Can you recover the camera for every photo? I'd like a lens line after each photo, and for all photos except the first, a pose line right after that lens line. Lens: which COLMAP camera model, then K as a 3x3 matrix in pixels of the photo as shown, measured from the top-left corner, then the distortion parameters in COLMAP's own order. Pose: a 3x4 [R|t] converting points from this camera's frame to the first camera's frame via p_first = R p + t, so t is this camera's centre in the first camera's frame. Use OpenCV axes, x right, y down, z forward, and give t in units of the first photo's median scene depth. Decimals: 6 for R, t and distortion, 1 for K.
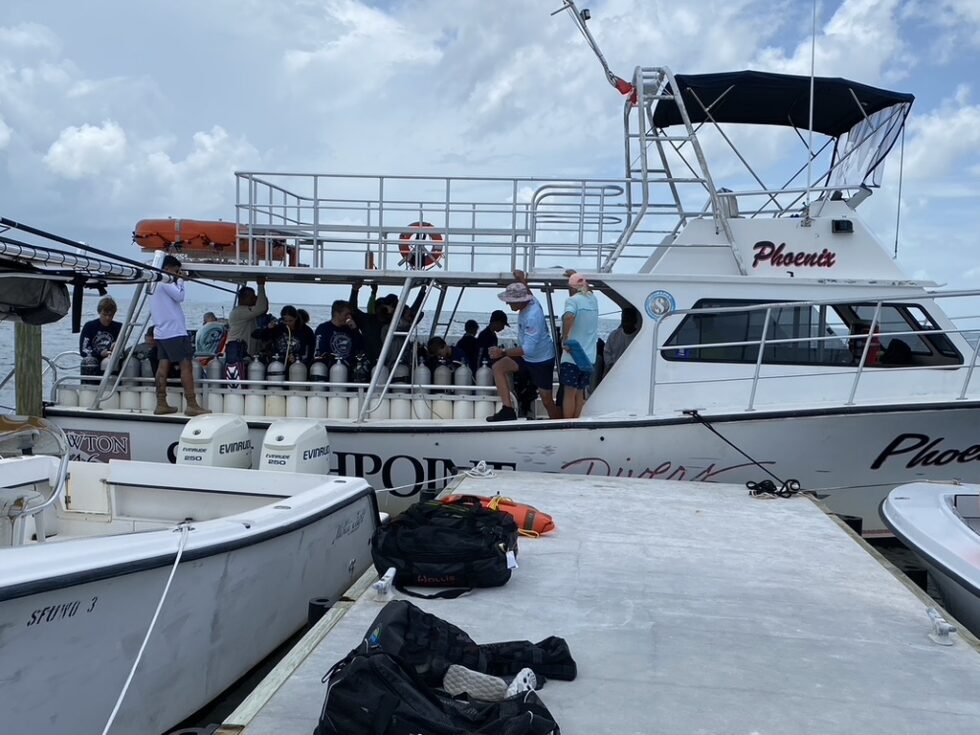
lens RADIAL K [[1125.9, 0, 458.9], [0, 1125.9, 368.3], [0, 0, 1]] dist [0.119798, -0.422856]
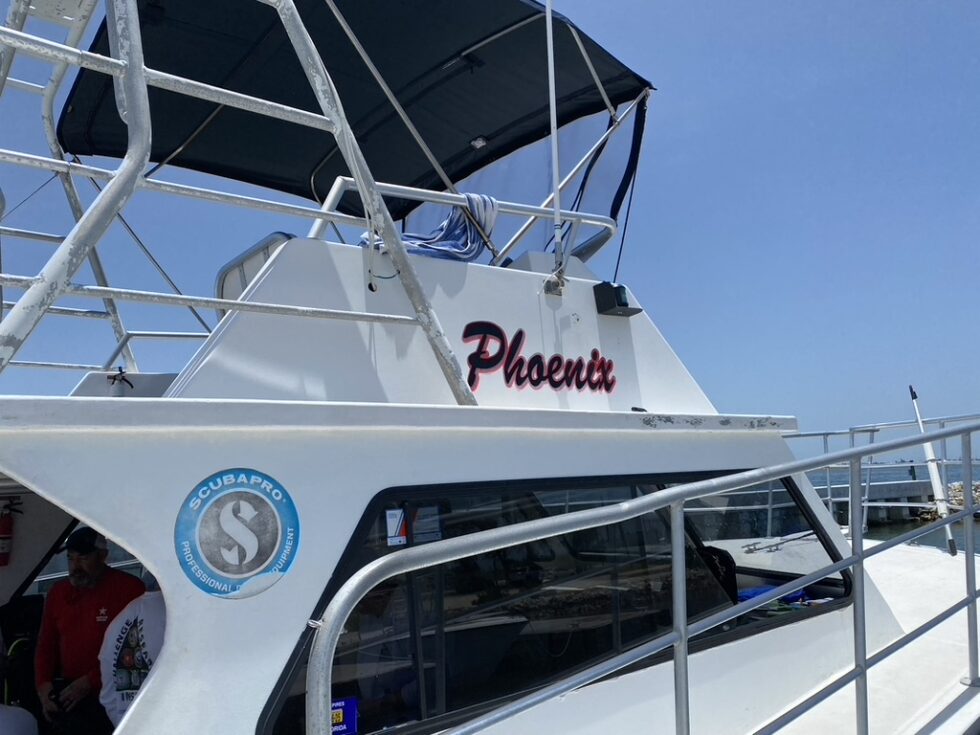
lens RADIAL K [[737.9, 0, 486.8], [0, 737.9, 351.3], [0, 0, 1]] dist [0.001657, -0.000741]
pose [[0.703119, 0.059429, 0.708584, 0.101589], [0.117691, 0.973031, -0.198392, -0.055076], [-0.701265, 0.222887, 0.677162, 0.841184]]
